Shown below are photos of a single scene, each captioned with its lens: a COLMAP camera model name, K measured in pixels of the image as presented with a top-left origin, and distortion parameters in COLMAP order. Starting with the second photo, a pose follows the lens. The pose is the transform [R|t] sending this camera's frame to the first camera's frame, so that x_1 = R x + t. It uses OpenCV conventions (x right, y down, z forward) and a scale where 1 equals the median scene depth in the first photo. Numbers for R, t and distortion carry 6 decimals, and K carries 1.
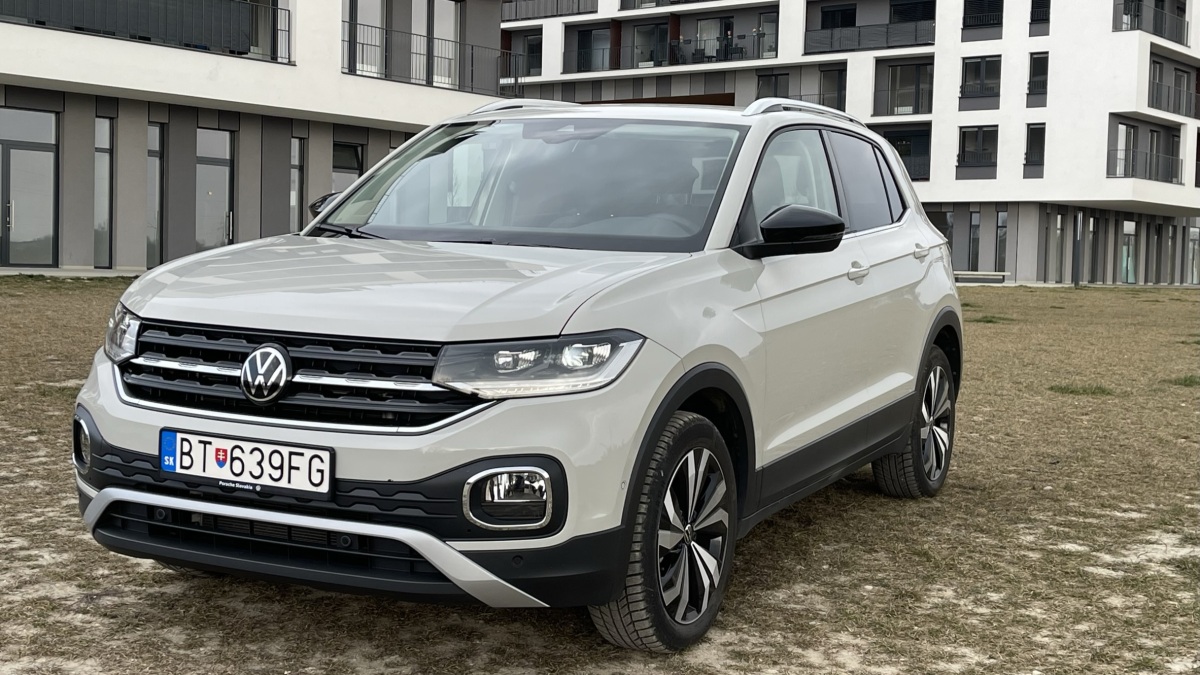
lens RADIAL K [[1521.9, 0, 600.0], [0, 1521.9, 337.5], [0, 0, 1]] dist [0.000381, -0.053126]
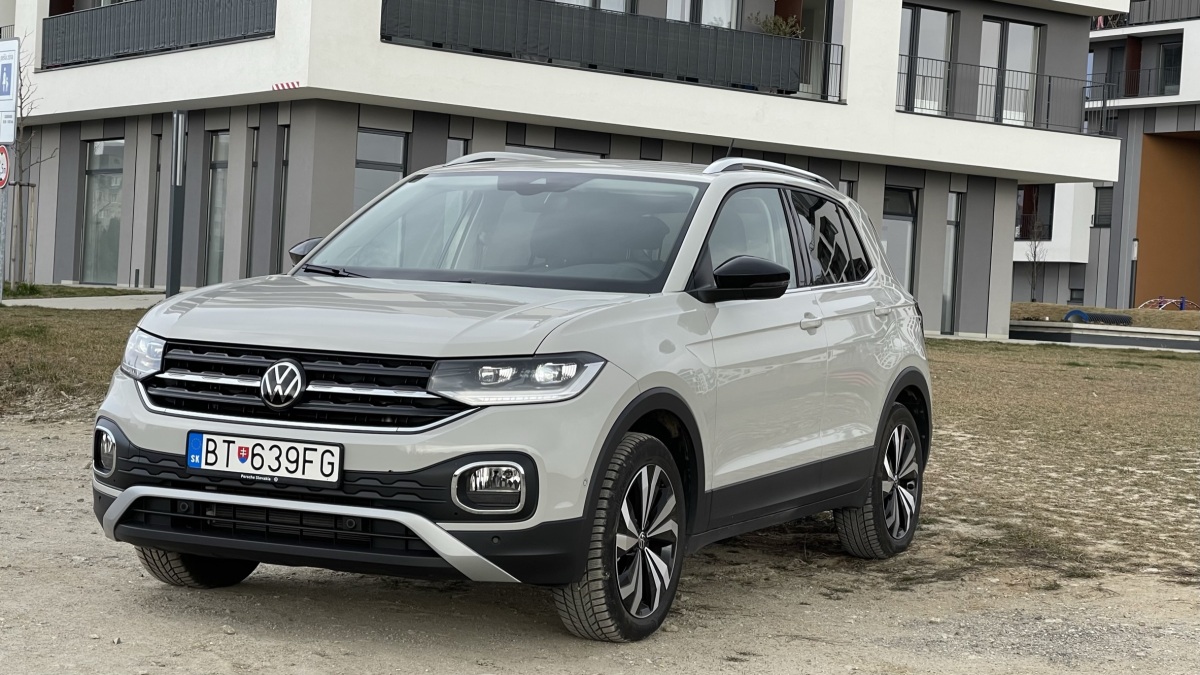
lens RADIAL K [[2308.7, 0, 600.0], [0, 2308.7, 337.5], [0, 0, 1]] dist [-0.008824, 0.218916]
pose [[0.999643, 0.019022, 0.018775, -0.009053], [-0.017683, 0.997455, -0.069067, 0.107076], [-0.020041, 0.068710, 0.997435, -0.786748]]
